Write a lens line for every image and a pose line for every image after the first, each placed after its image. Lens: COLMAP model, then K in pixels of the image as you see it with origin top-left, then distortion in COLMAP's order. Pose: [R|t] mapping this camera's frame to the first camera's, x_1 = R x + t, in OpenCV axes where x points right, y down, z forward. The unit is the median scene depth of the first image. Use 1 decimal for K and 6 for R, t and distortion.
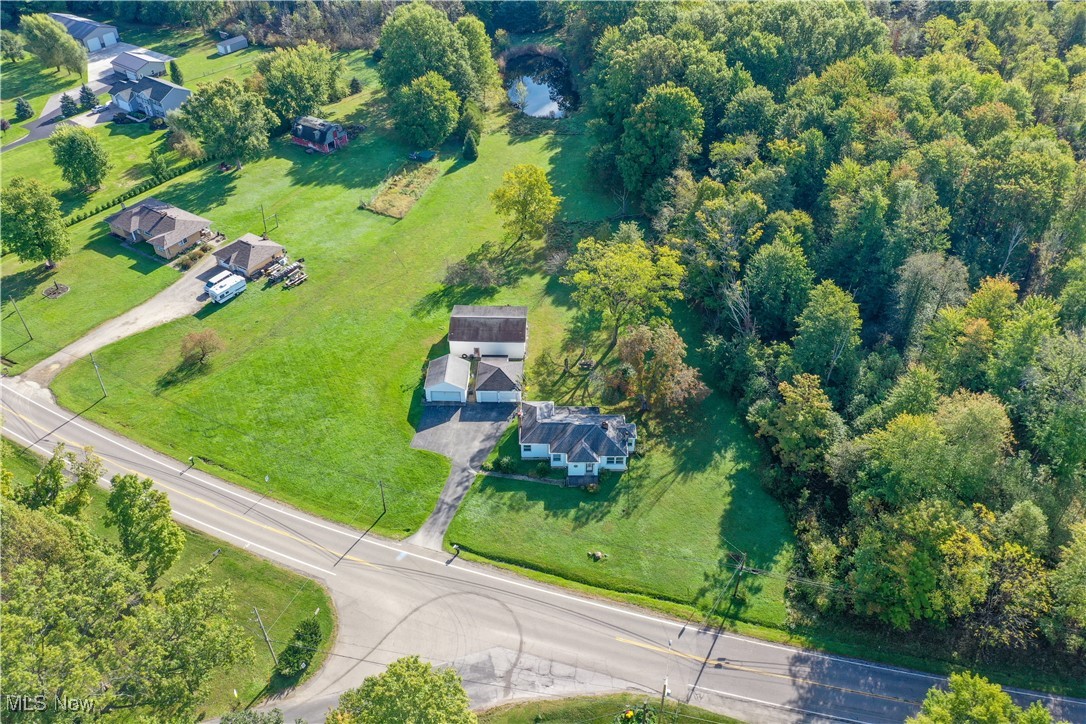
lens RADIAL K [[874.3, 0, 543.0], [0, 874.3, 362.0], [0, 0, 1]] dist [-0.002537, 0.005143]
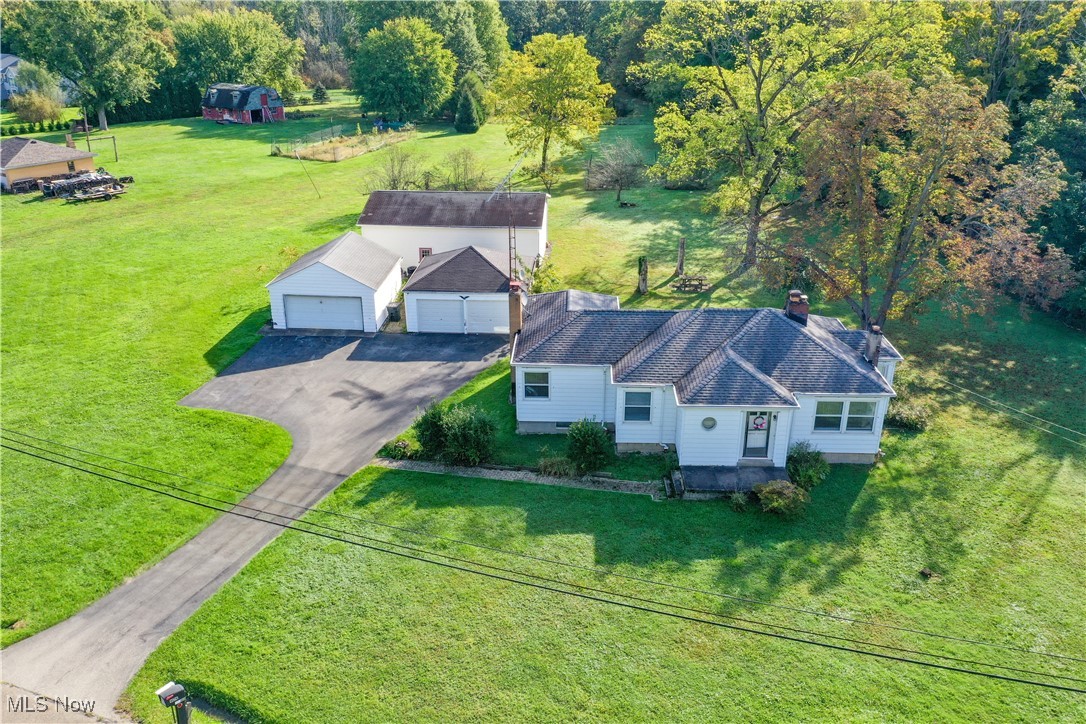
lens RADIAL K [[874.3, 0, 543.0], [0, 874.3, 362.0], [0, 0, 1]] dist [-0.002537, 0.005143]
pose [[0.999340, 0.022412, -0.028597, -0.004494], [-0.029356, 0.961836, -0.272047, 0.105637], [0.021408, 0.272707, 0.961859, 0.434620]]
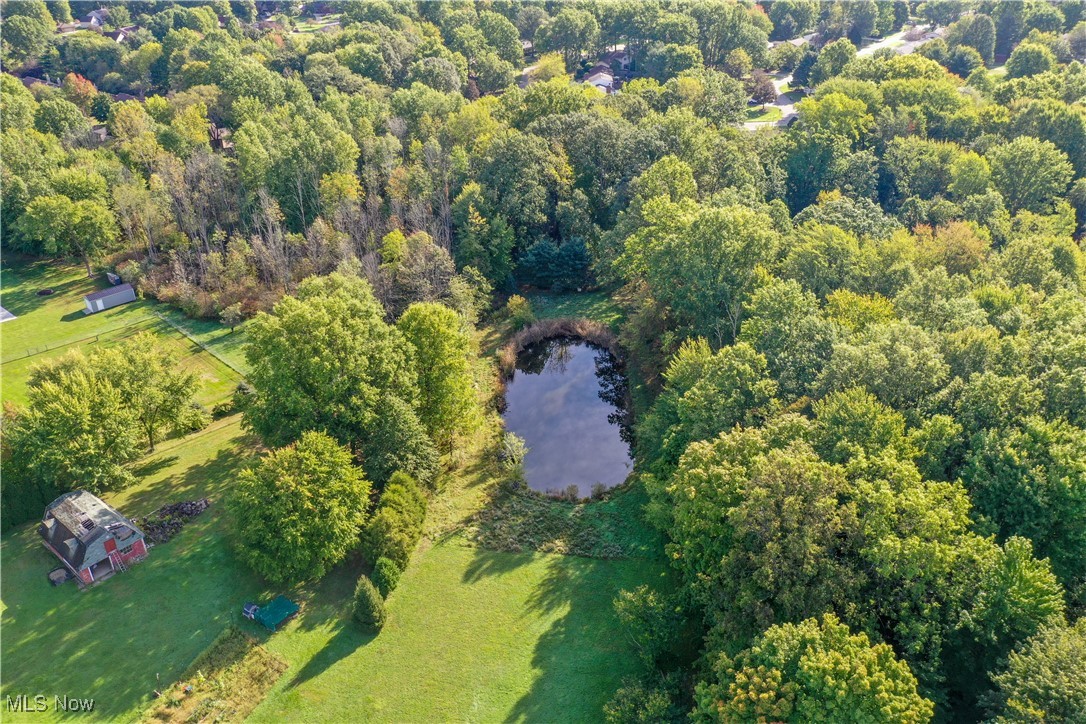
lens RADIAL K [[874.3, 0, 543.0], [0, 874.3, 362.0], [0, 0, 1]] dist [-0.002537, 0.005143]
pose [[0.991516, 0.053385, -0.118513, 0.057141], [-0.073217, 0.982742, -0.169872, -0.303490], [0.107399, 0.177108, 0.978314, 0.540259]]
